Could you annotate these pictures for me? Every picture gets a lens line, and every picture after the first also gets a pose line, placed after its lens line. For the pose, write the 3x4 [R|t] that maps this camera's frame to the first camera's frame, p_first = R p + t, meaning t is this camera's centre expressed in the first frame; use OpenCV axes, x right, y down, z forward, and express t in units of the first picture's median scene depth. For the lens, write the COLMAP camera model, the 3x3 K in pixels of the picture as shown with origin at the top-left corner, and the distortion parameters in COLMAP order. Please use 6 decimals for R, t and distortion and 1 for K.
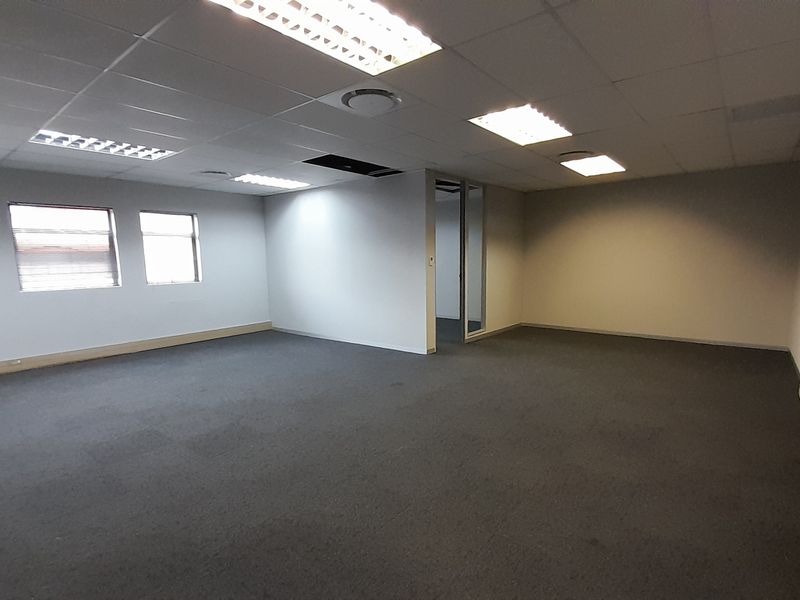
lens RADIAL K [[419.4, 0, 402.5], [0, 419.4, 317.0], [0, 0, 1]] dist [0.014186, -0.012176]
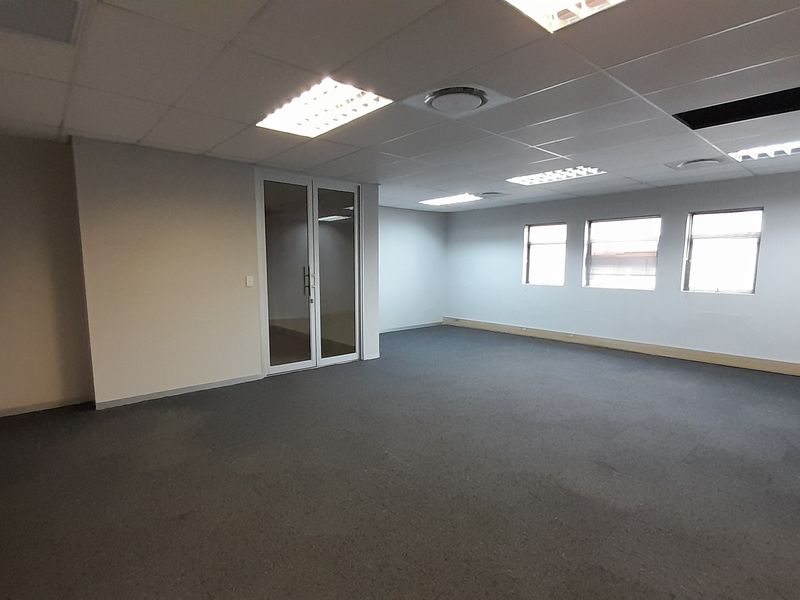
lens RADIAL K [[419.4, 0, 398.7], [0, 419.4, 311.2], [0, 0, 1]] dist [0.014186, -0.012176]
pose [[-0.171461, 0.126257, -0.977067, 0.630206], [-0.142388, 0.978166, 0.151386, -0.120828], [0.974847, 0.165080, -0.149740, 0.748396]]
